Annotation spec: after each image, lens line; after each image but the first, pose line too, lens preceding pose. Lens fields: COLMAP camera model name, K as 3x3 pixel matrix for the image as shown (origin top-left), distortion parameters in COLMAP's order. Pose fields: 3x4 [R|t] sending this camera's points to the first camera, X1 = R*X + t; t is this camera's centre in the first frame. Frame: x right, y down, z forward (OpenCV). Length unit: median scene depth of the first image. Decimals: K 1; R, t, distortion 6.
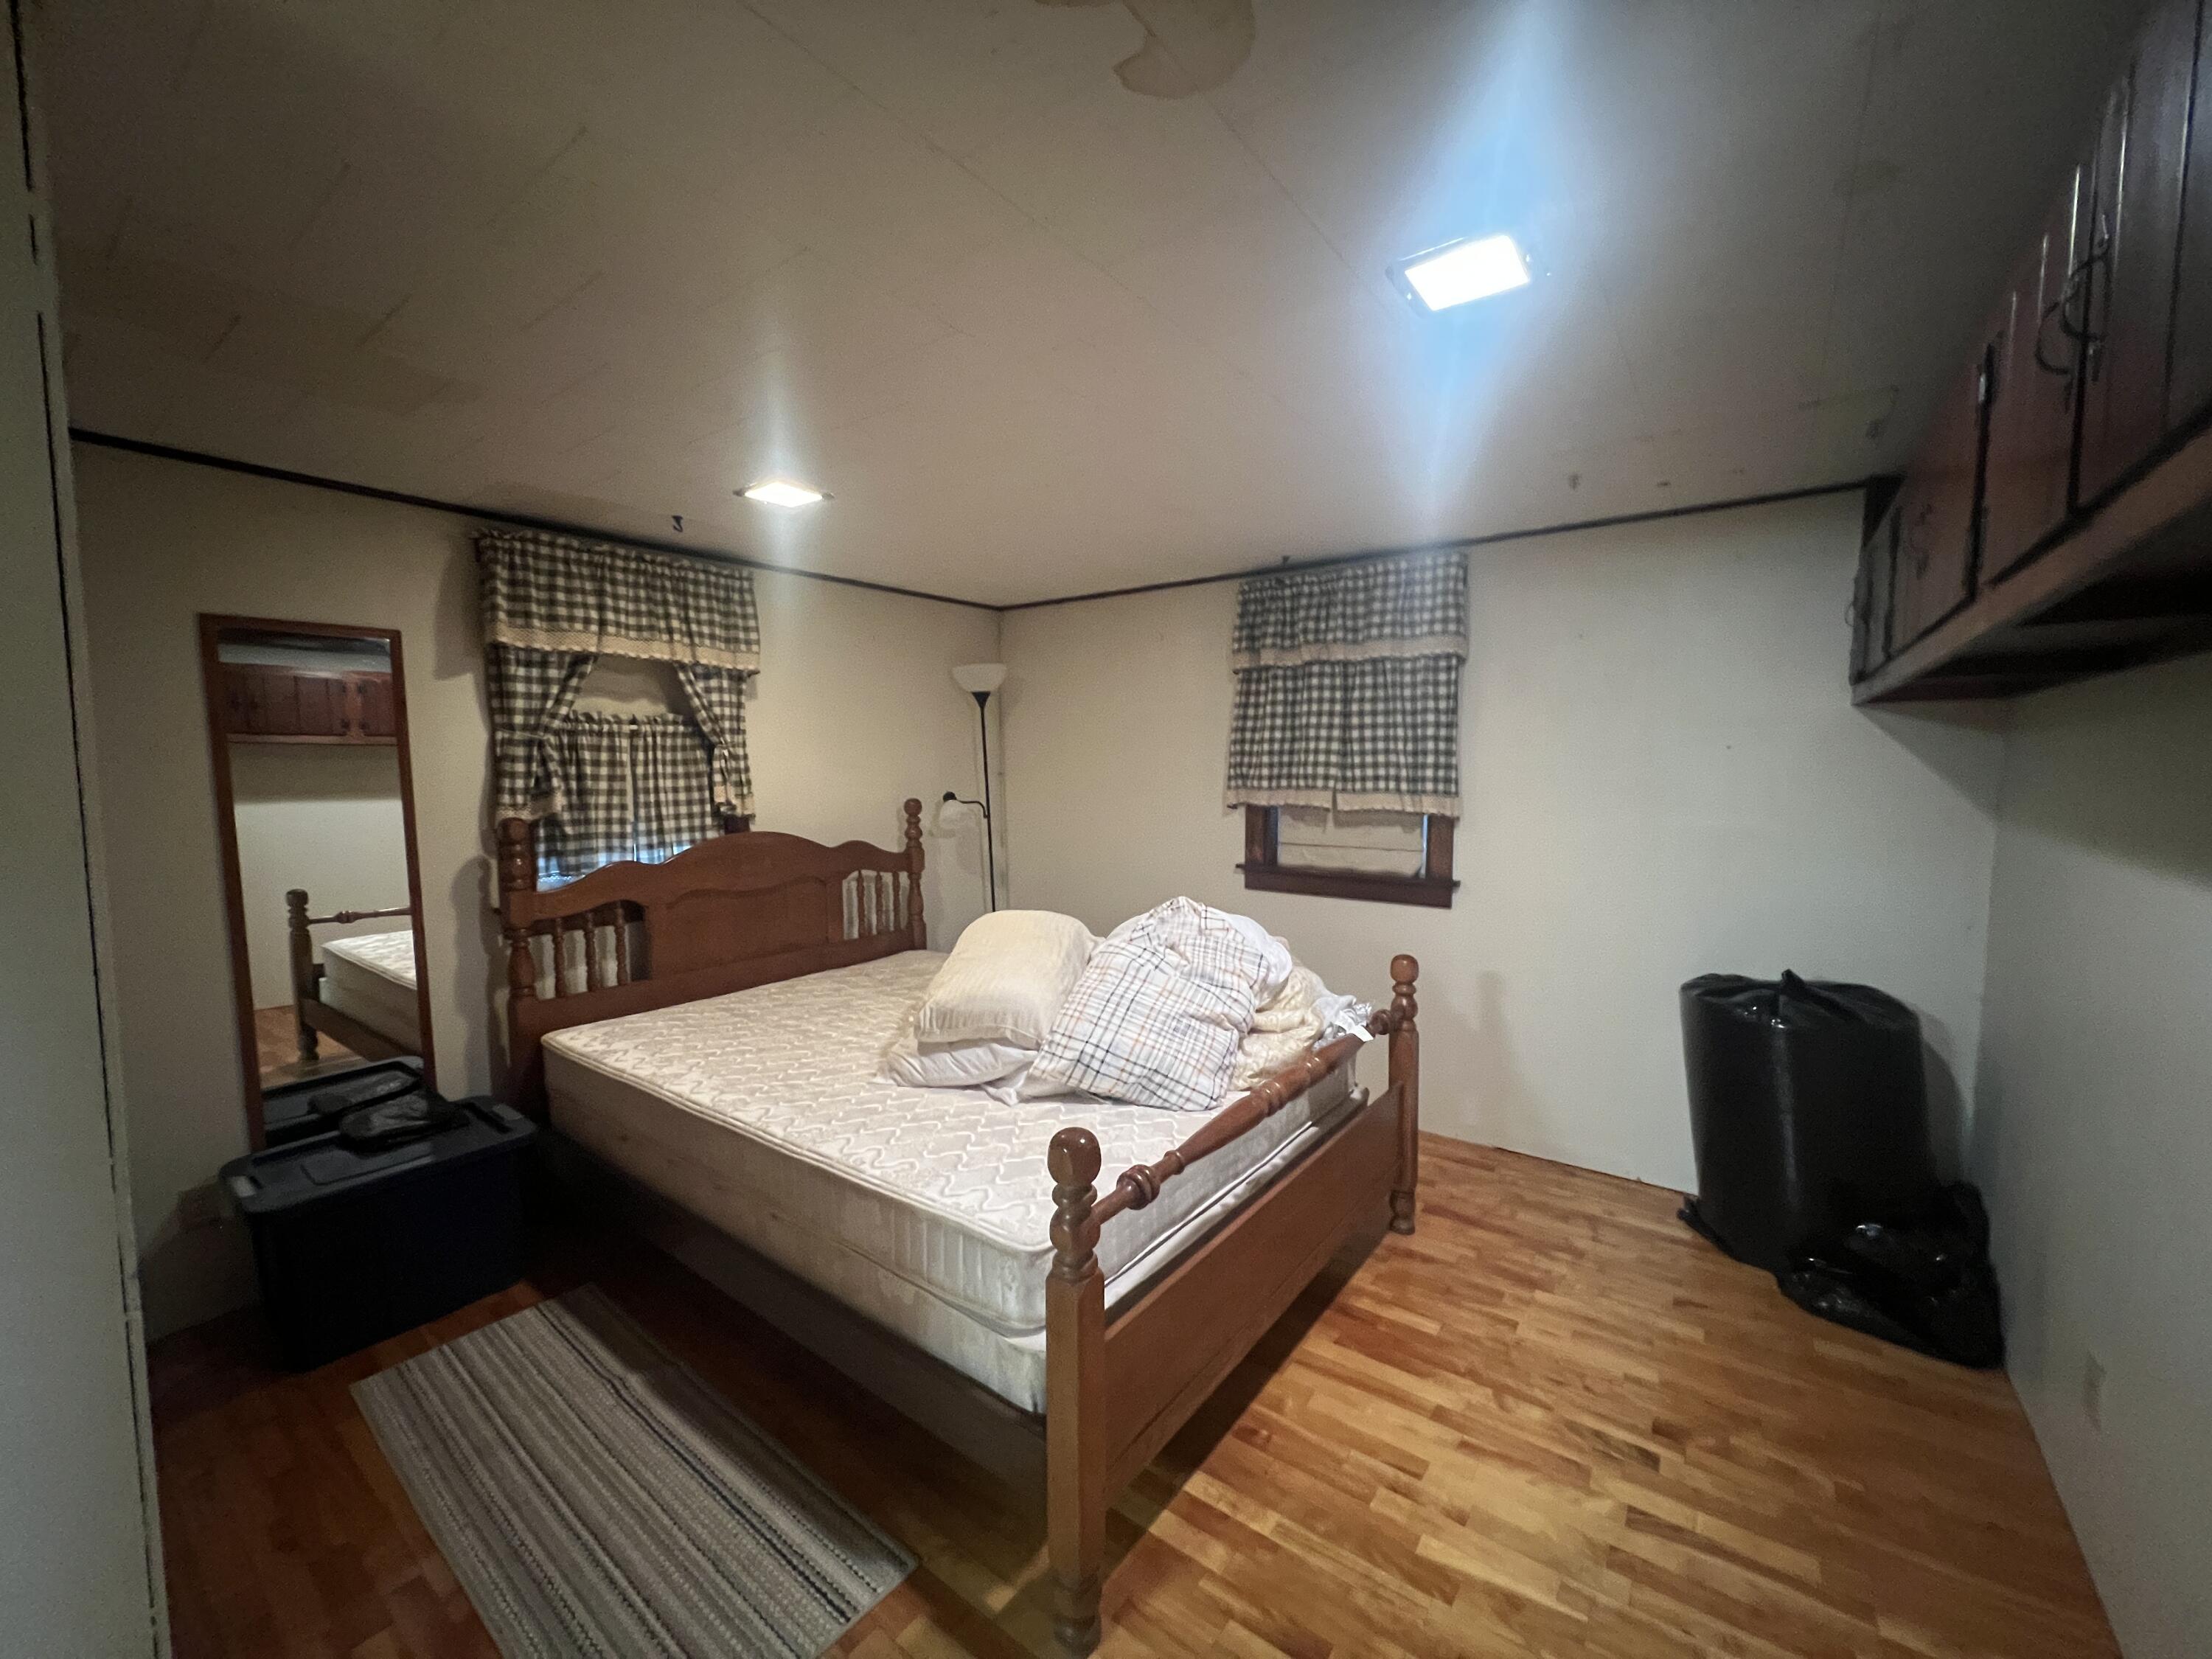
lens RADIAL K [[881.5, 0, 1101.1], [0, 881.5, 838.0], [0, 0, 1]] dist [-0.001345, 0.000021]
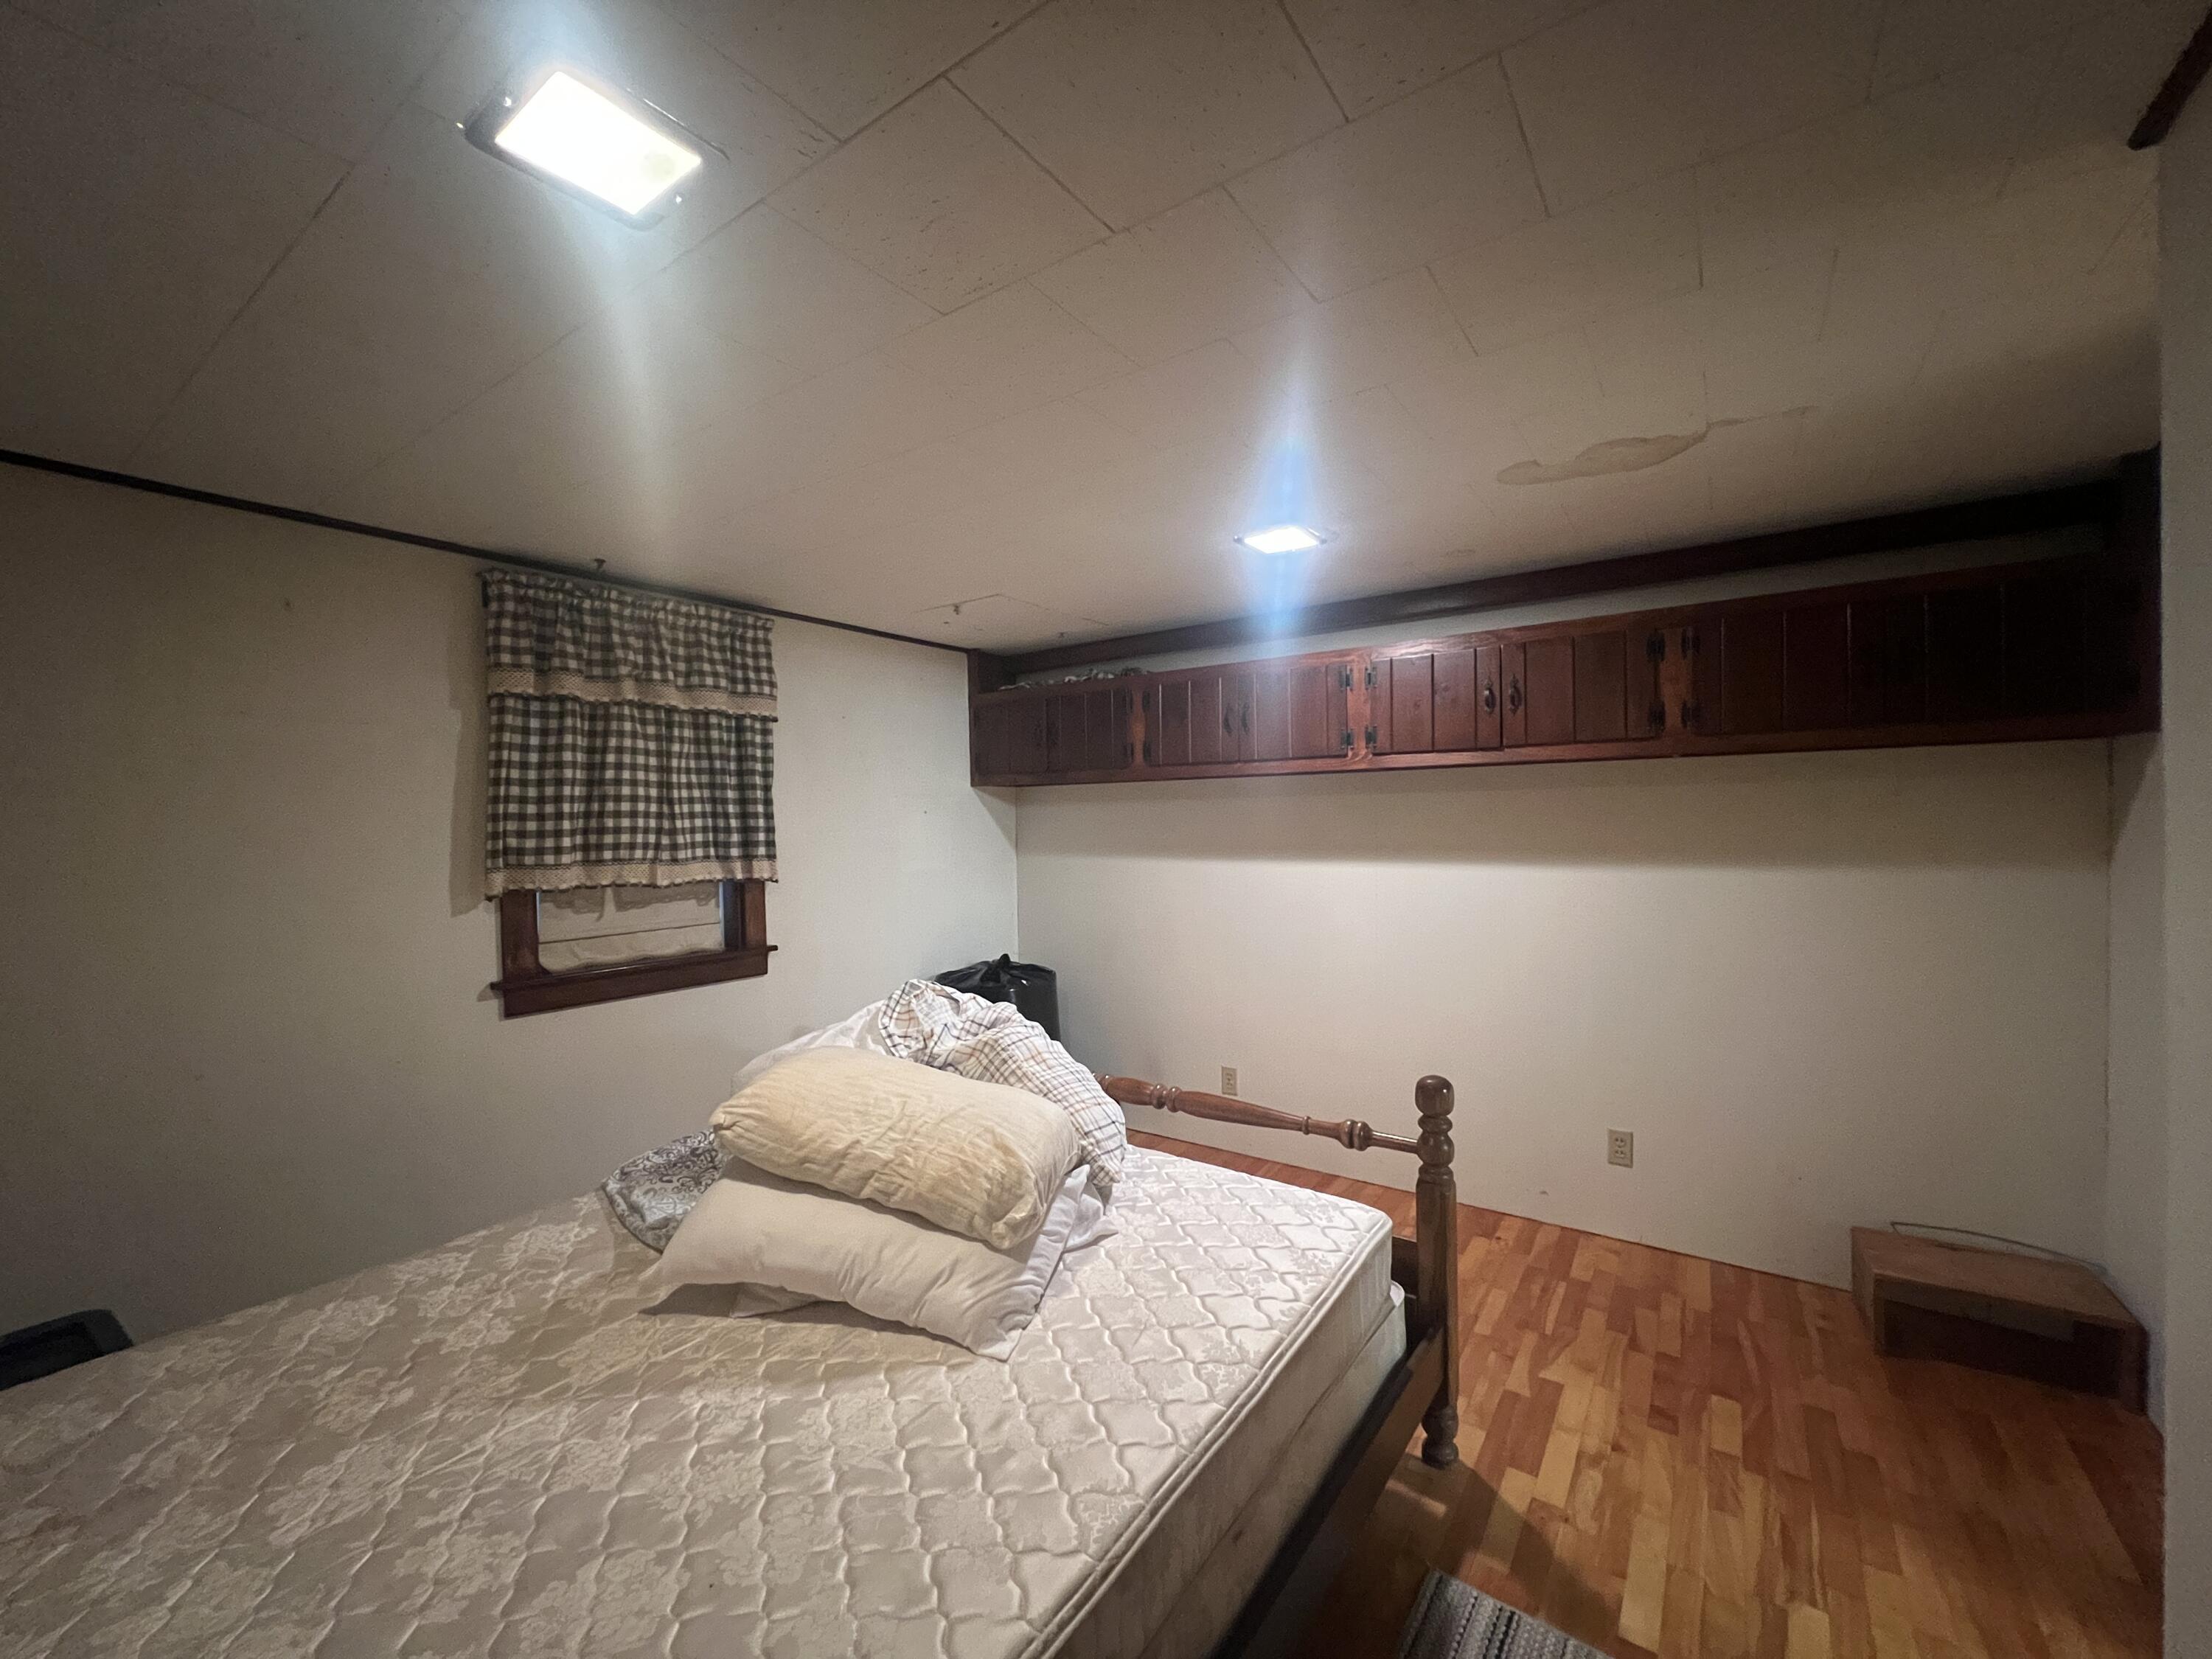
lens RADIAL K [[886.1, 0, 1100.8], [0, 886.1, 835.9], [0, 0, 1]] dist [-0.001205, -0.000196]
pose [[-0.027857, -0.015716, 0.999488, -0.581513], [0.104772, 0.994323, 0.018555, -0.051107], [-0.994106, 0.105235, -0.026052, 0.623968]]
